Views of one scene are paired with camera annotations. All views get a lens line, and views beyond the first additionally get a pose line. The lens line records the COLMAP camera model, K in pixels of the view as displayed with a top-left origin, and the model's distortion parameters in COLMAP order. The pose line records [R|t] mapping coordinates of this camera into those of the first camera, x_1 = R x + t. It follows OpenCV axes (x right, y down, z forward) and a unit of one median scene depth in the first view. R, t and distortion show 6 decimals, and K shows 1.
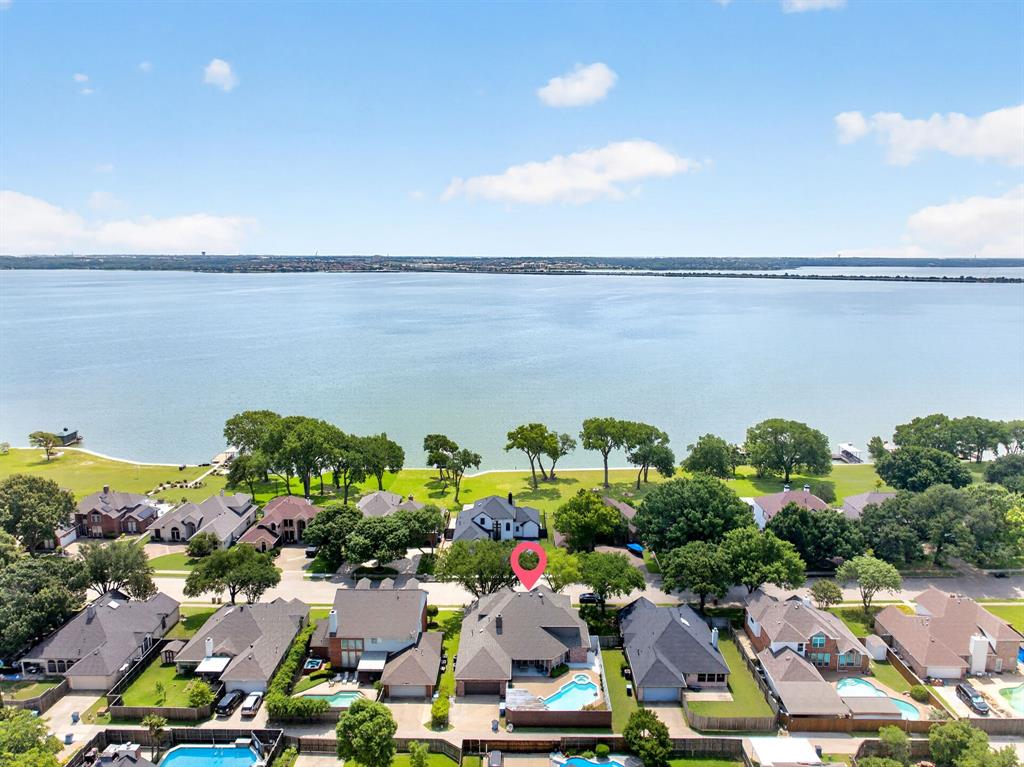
lens RADIAL K [[701.8, 0, 521.7], [0, 701.8, 387.4], [0, 0, 1]] dist [0.001534, -0.003525]
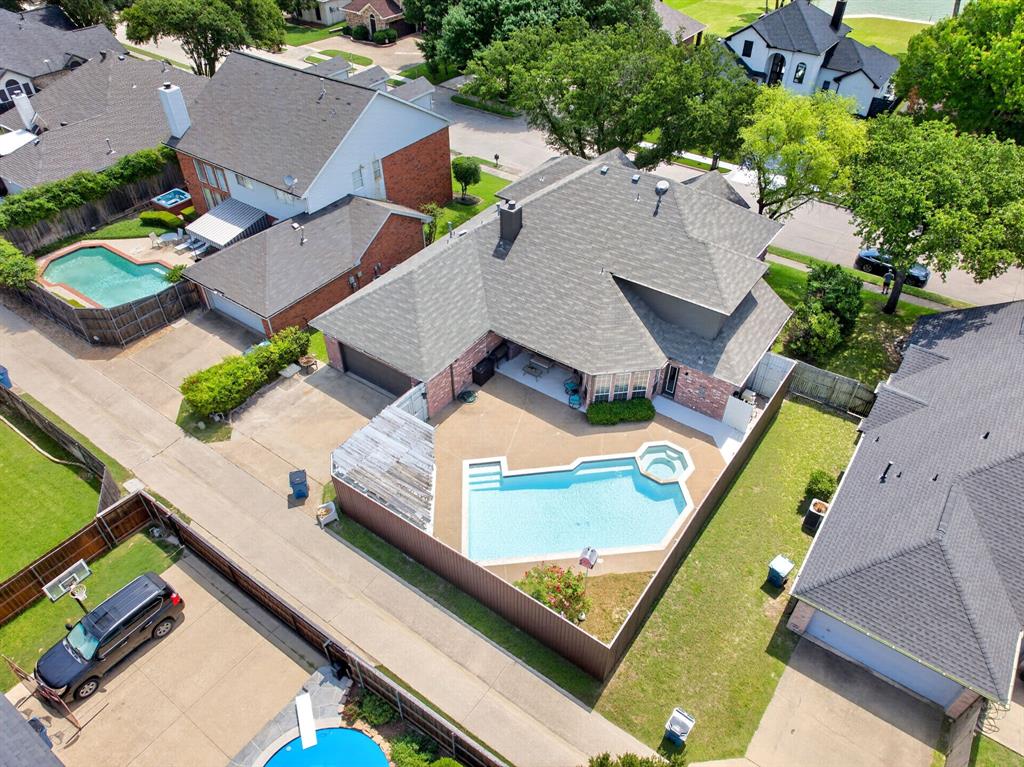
lens RADIAL K [[701.8, 0, 512.9], [0, 701.8, 385.8], [0, 0, 1]] dist [0.001534, -0.003525]
pose [[0.816172, 0.380867, -0.434515, 0.102345], [-0.109788, 0.840526, 0.530530, 0.148603], [0.567283, -0.385299, 0.727829, 0.491204]]
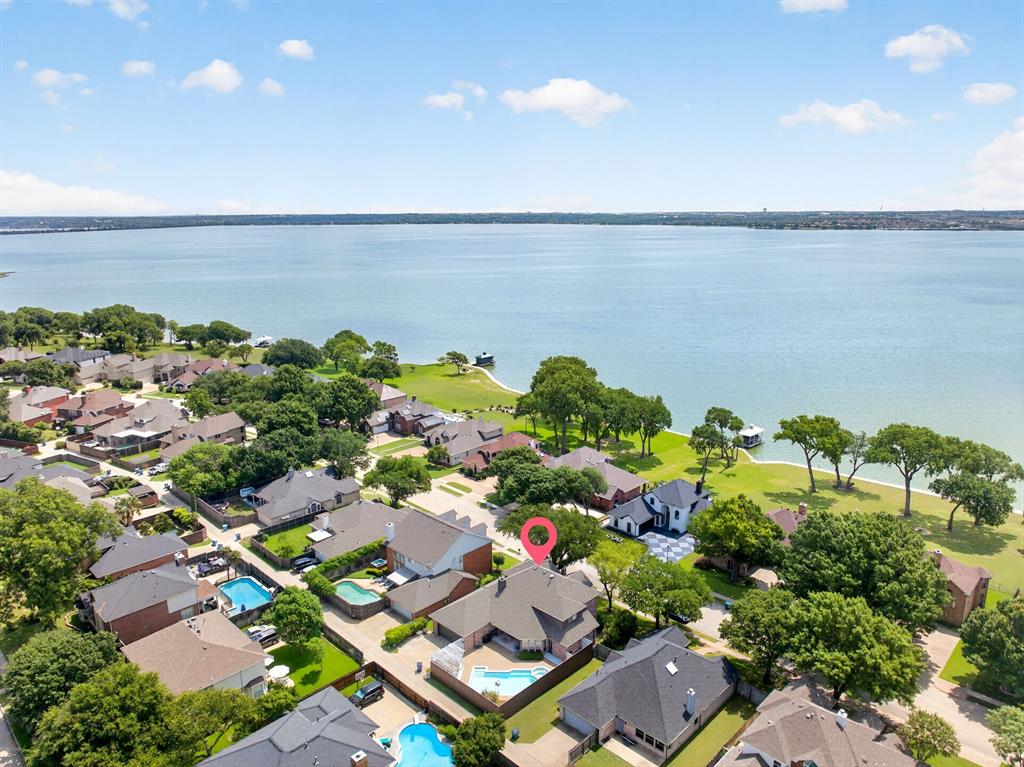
lens RADIAL K [[701.8, 0, 512.5], [0, 701.8, 387.4], [0, 0, 1]] dist [0.001534, -0.003525]
pose [[0.716516, 0.162135, -0.678467, 0.415561], [-0.121420, 0.986754, 0.107578, -0.035015], [0.686922, 0.005298, 0.726711, 0.196493]]
